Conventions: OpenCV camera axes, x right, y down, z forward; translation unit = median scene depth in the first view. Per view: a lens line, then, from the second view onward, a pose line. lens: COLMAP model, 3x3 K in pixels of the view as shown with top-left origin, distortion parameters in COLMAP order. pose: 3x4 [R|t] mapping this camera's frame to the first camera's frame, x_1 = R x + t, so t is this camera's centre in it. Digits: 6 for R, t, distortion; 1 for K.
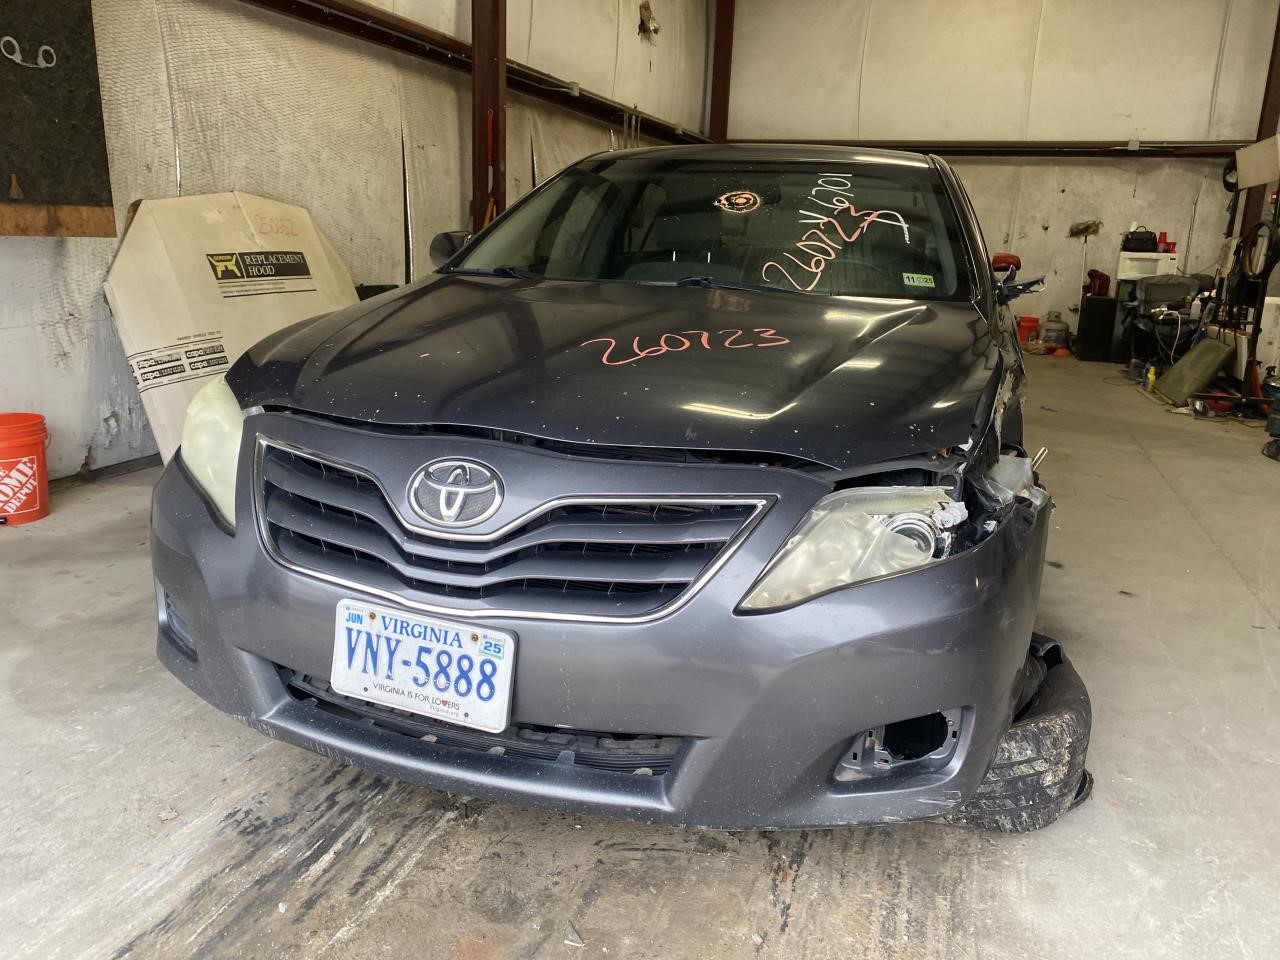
lens RADIAL K [[976.9, 0, 642.8], [0, 976.9, 463.7], [0, 0, 1]] dist [0.016023, -0.012772]
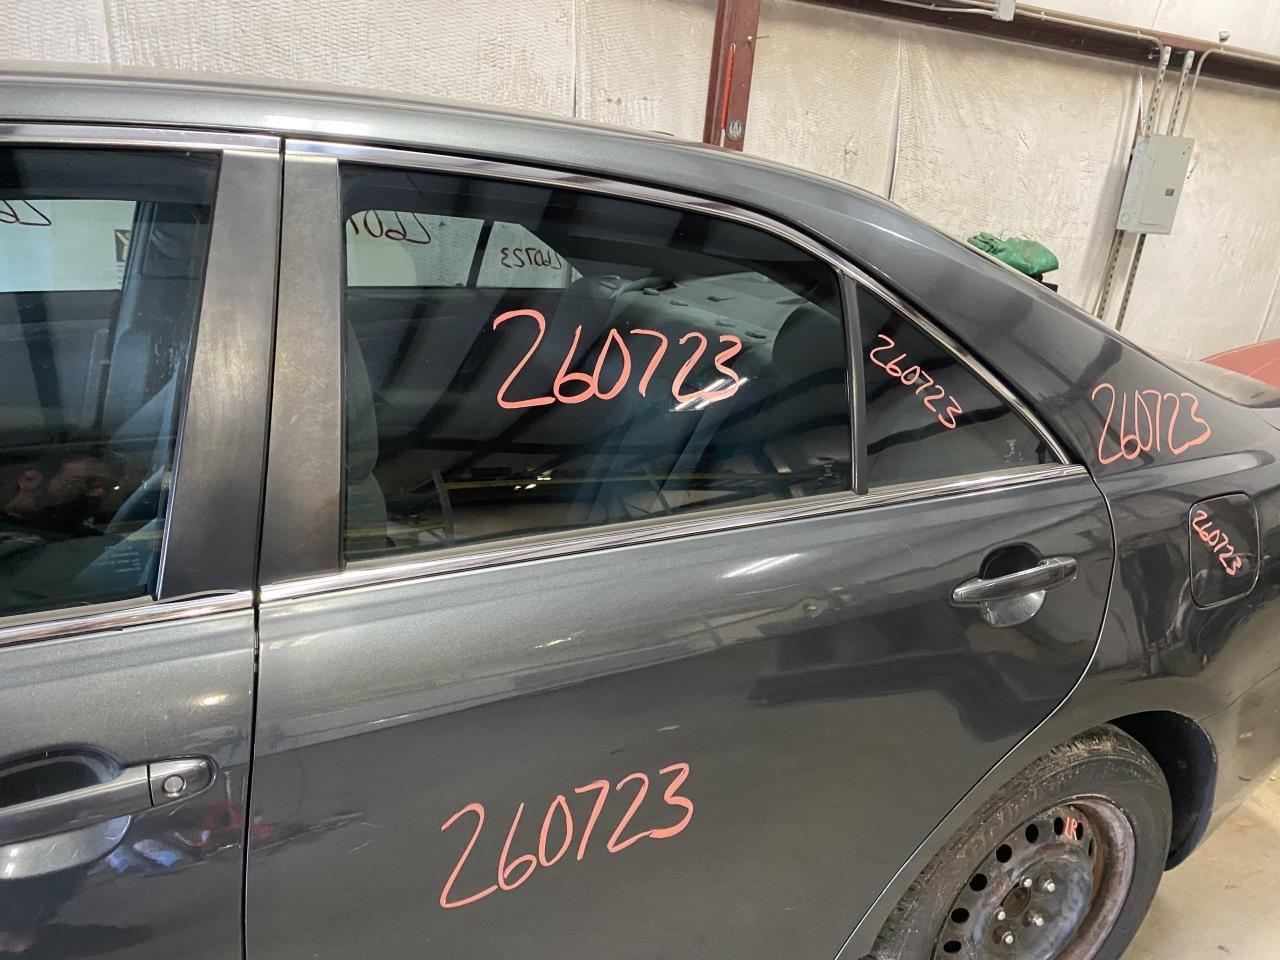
lens RADIAL K [[976.9, 0, 634.4], [0, 976.9, 484.1], [0, 0, 1]] dist [0.016023, -0.012772]
pose [[0.700977, 0.255028, -0.666027, 0.542259], [-0.222037, 0.965505, 0.136012, -0.250024], [0.677740, 0.052541, 0.733422, 0.814328]]
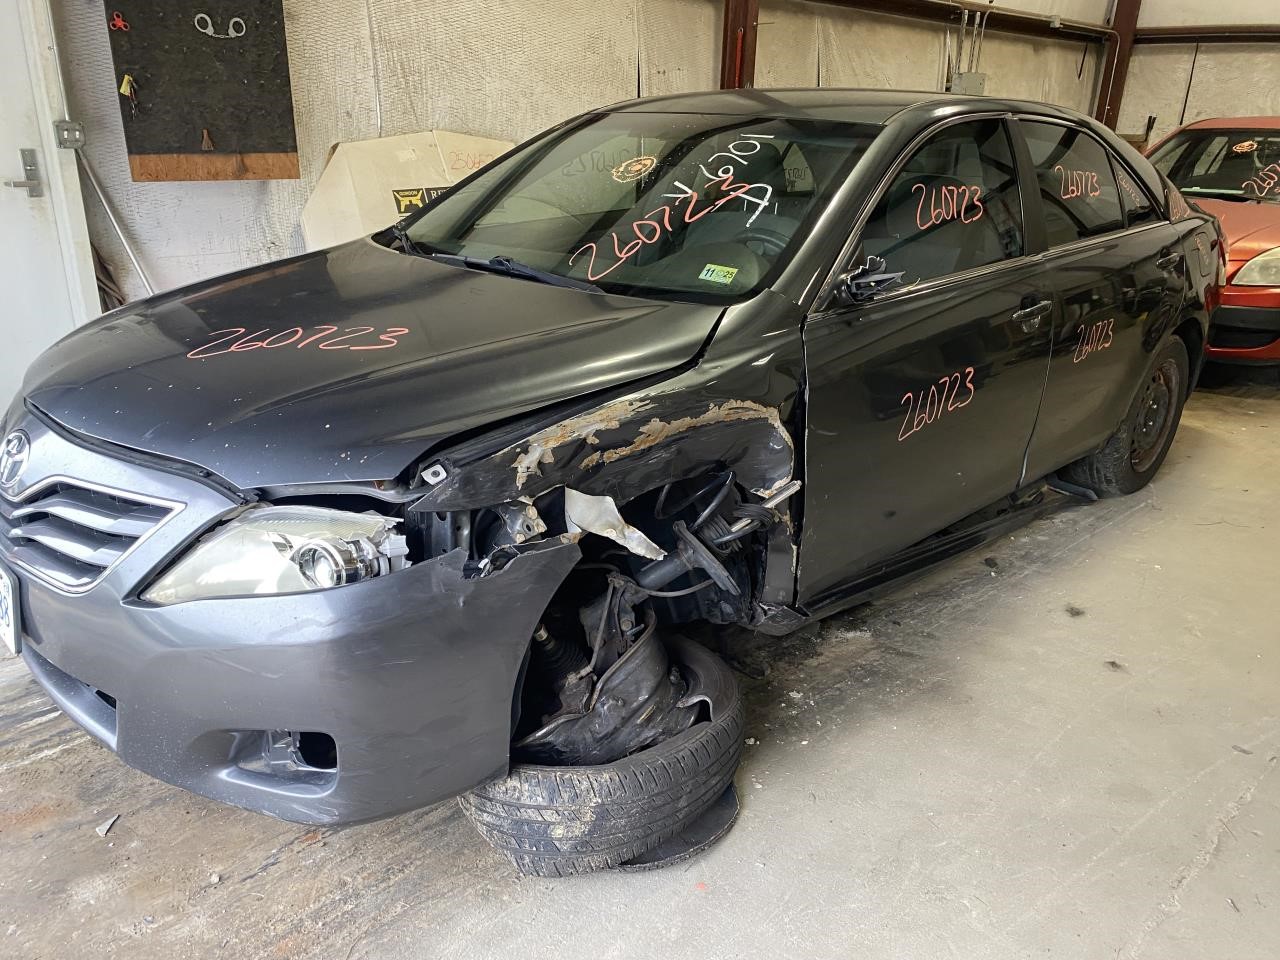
lens RADIAL K [[976.9, 0, 626.2], [0, 976.9, 483.6], [0, 0, 1]] dist [0.016023, -0.012772]
pose [[0.881802, 0.153537, -0.445928, 0.413167], [-0.100295, 0.984945, 0.140798, -0.075457], [0.460832, -0.079431, 0.883926, 0.103692]]
